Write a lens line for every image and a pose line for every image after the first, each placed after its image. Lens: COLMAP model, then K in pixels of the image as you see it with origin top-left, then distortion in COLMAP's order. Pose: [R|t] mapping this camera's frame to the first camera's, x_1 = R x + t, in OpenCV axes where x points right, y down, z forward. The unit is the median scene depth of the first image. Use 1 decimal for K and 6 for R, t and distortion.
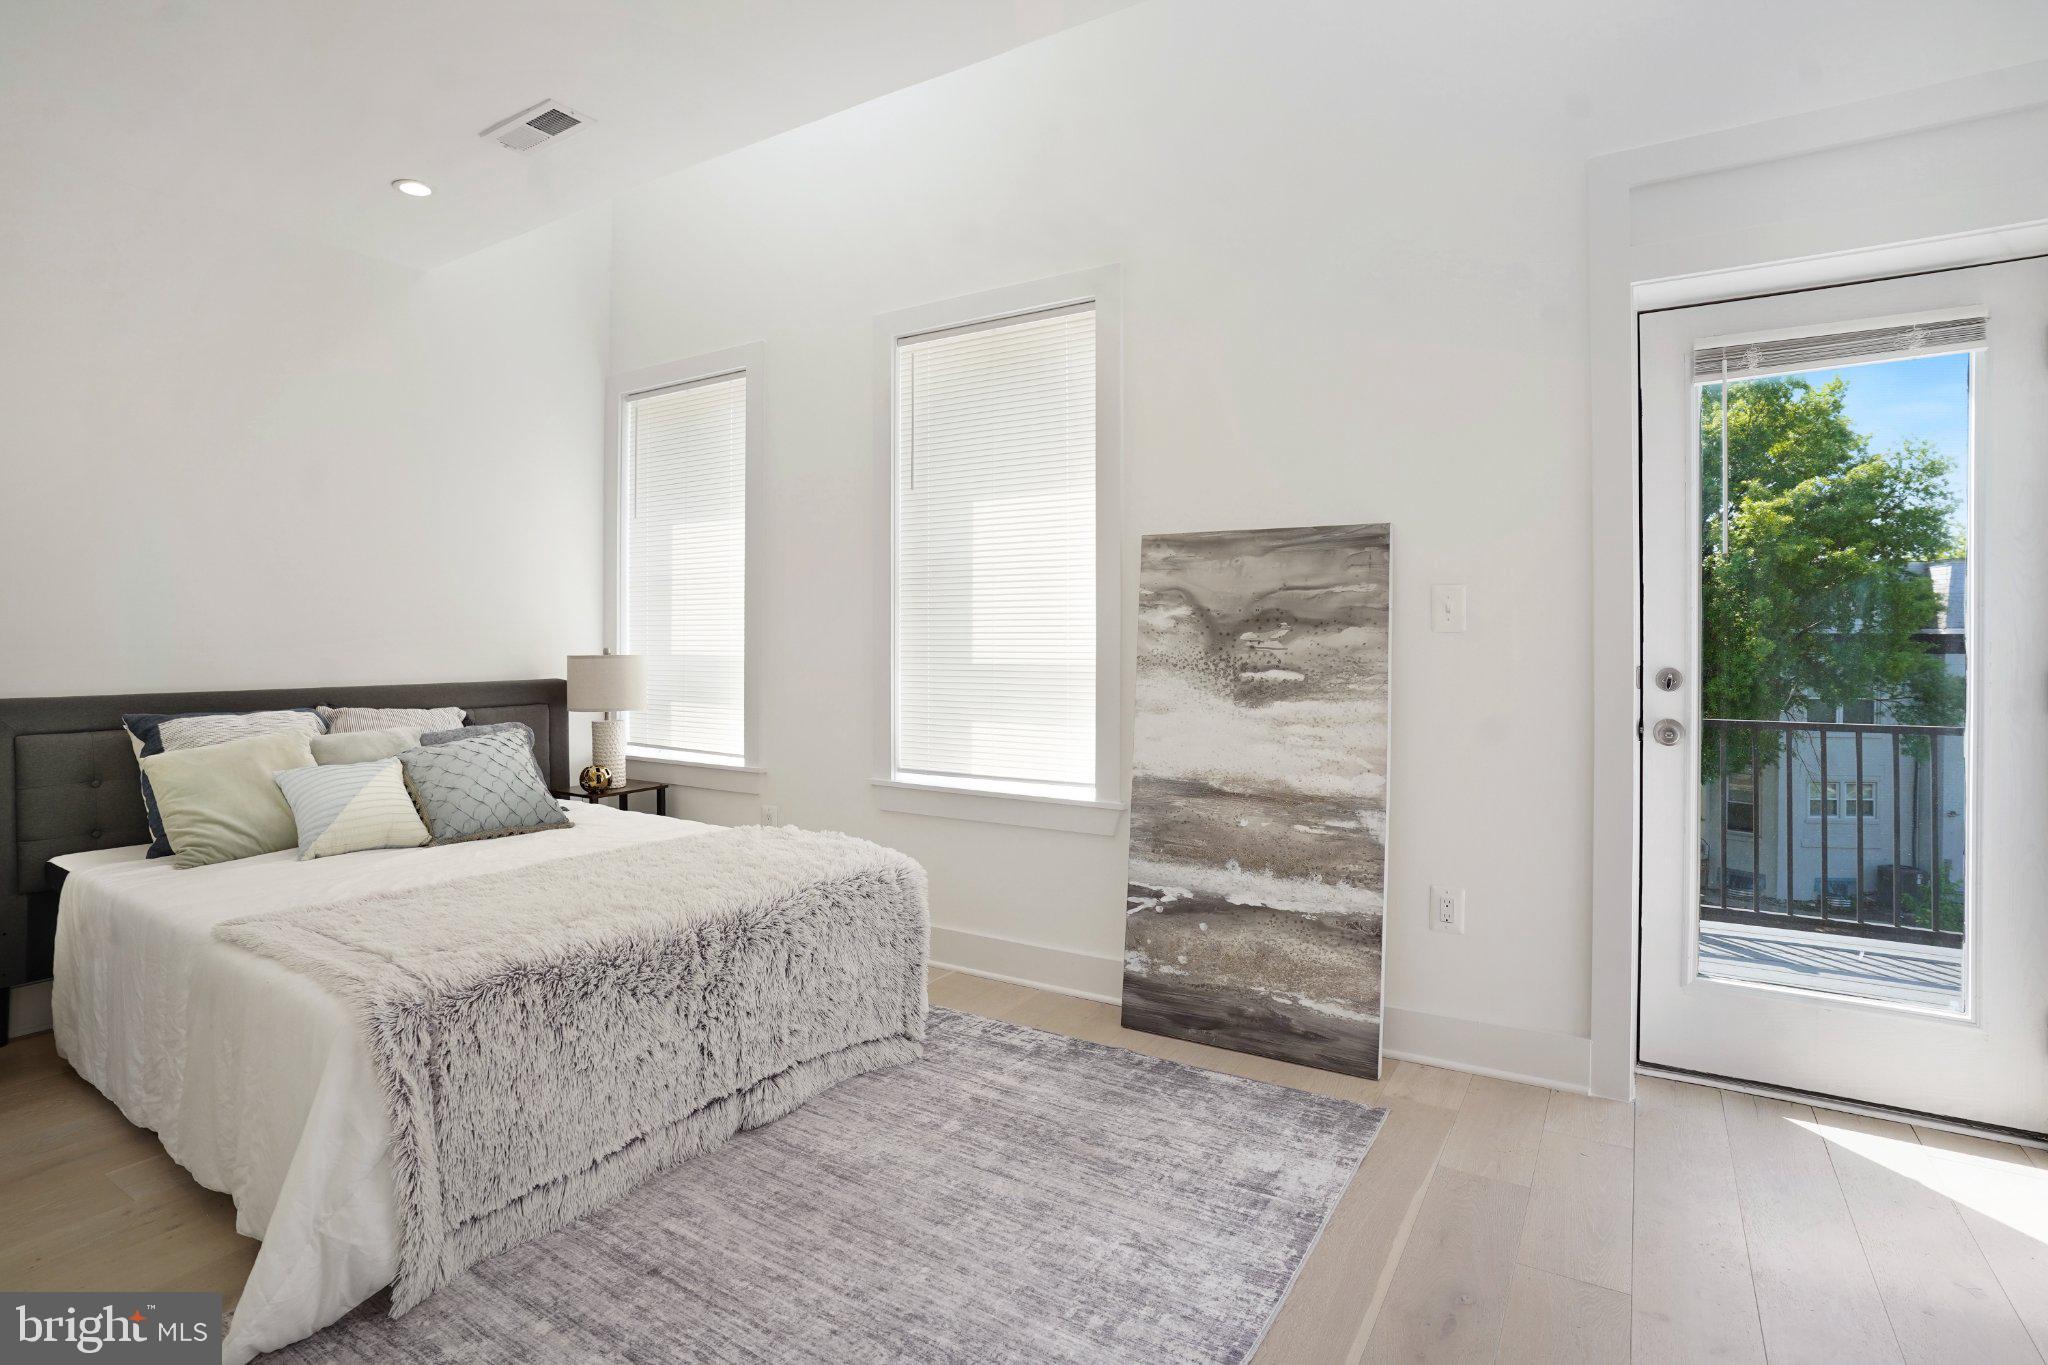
lens RADIAL K [[1010.3, 0, 1023.3], [0, 1010.3, 651.9], [0, 0, 1]] dist [-0.000324, -0.001143]
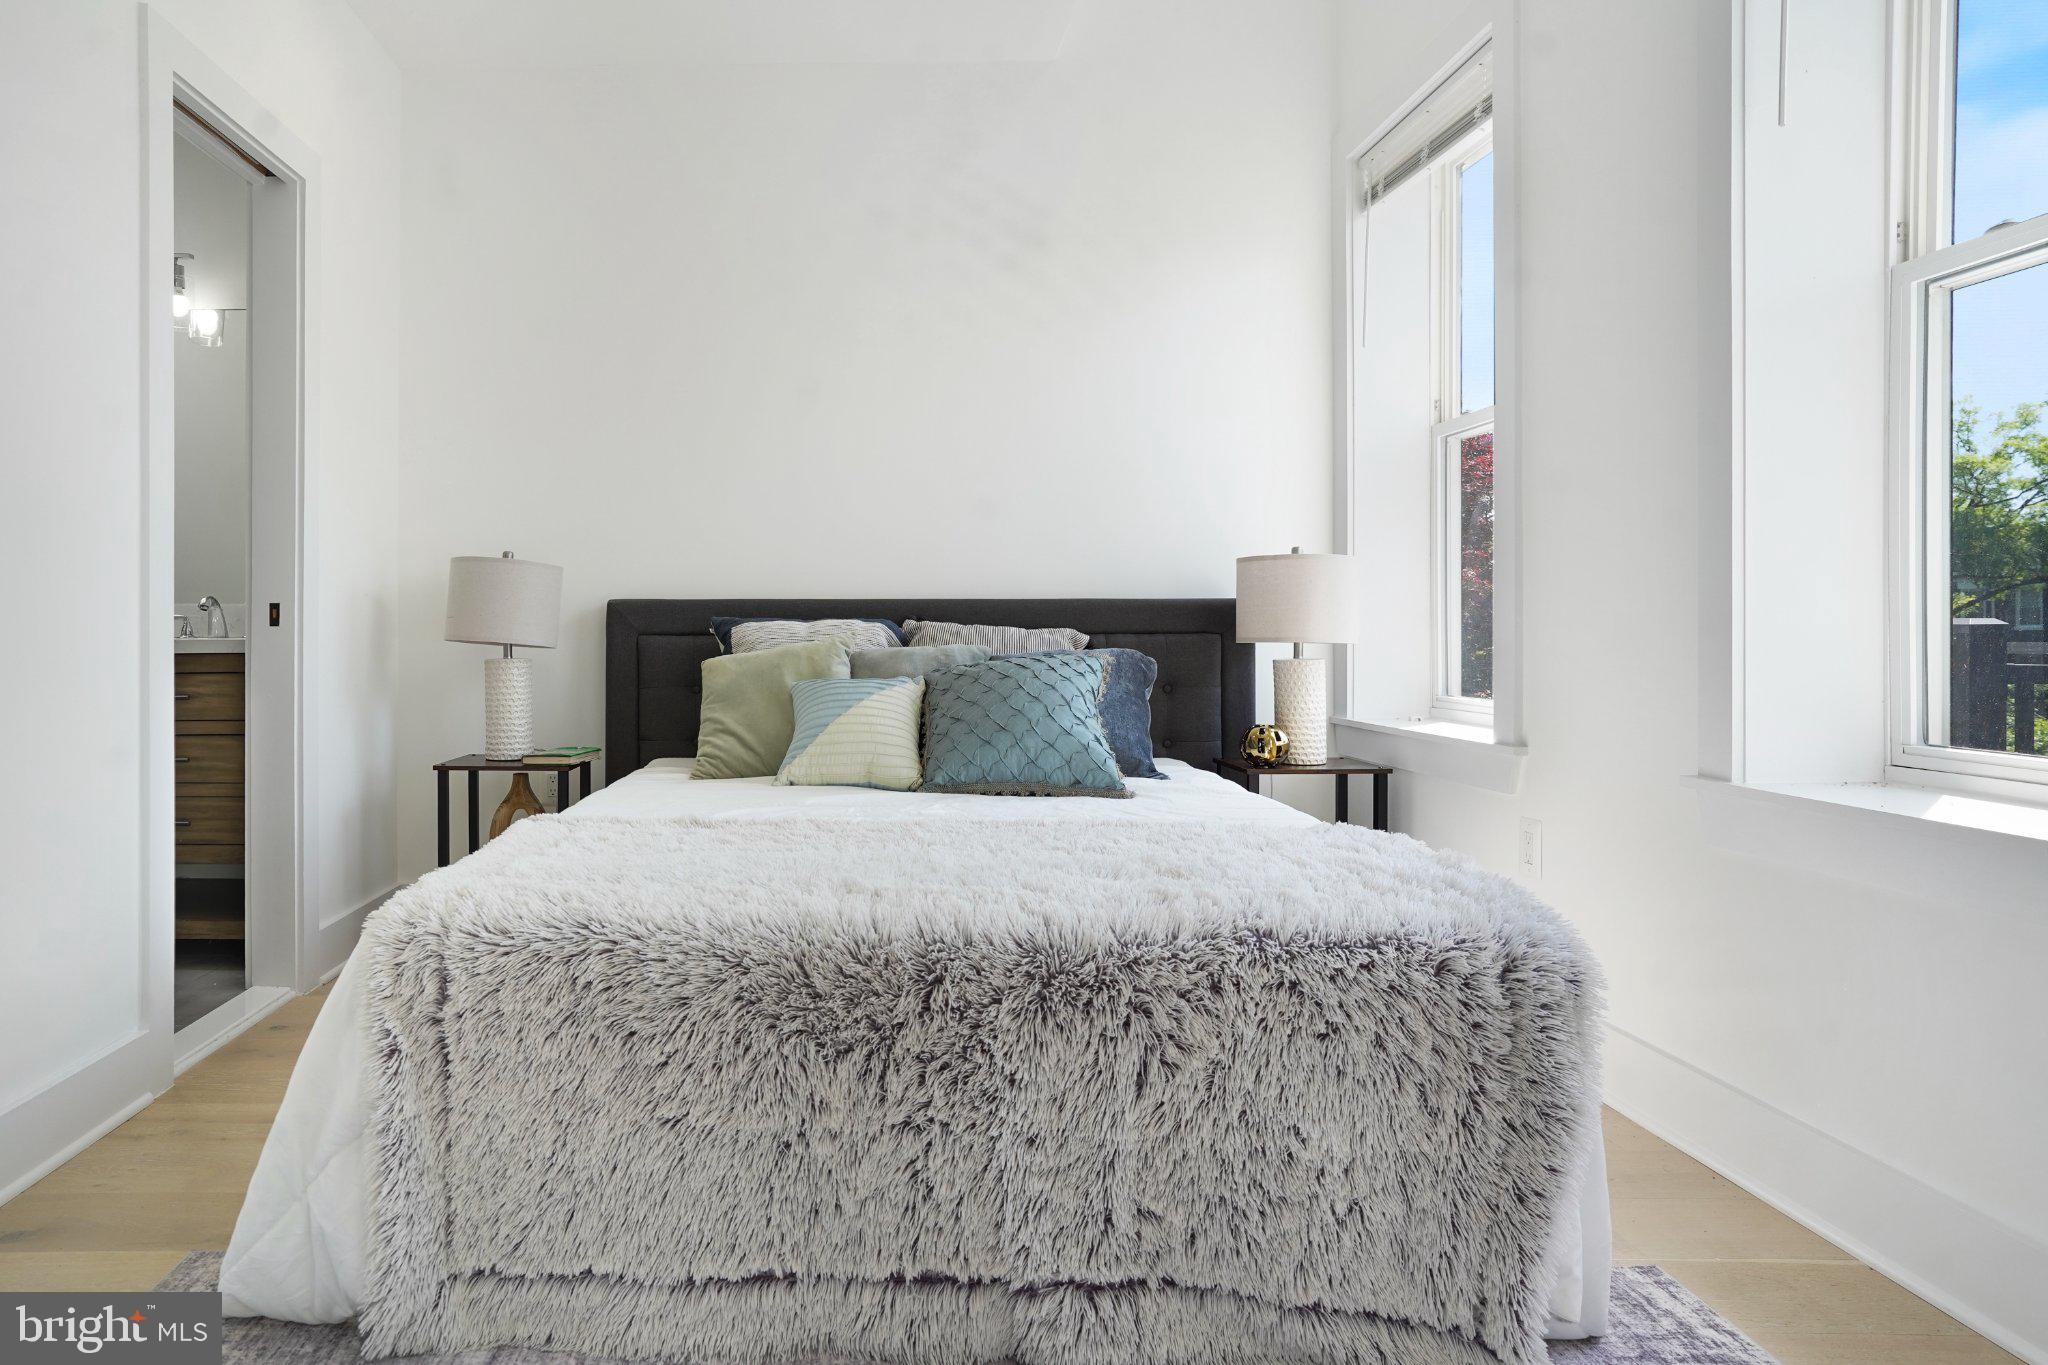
lens RADIAL K [[1245.6, 0, 1024.0], [0, 1245.6, 682.5], [0, 0, 1]] dist [-0.002989, -0.000220]
pose [[0.499853, 0.000887, -0.866110, 0.262987], [-0.002616, 0.999996, -0.000485, 0.120403], [0.866106, 0.002508, 0.499853, 0.653774]]
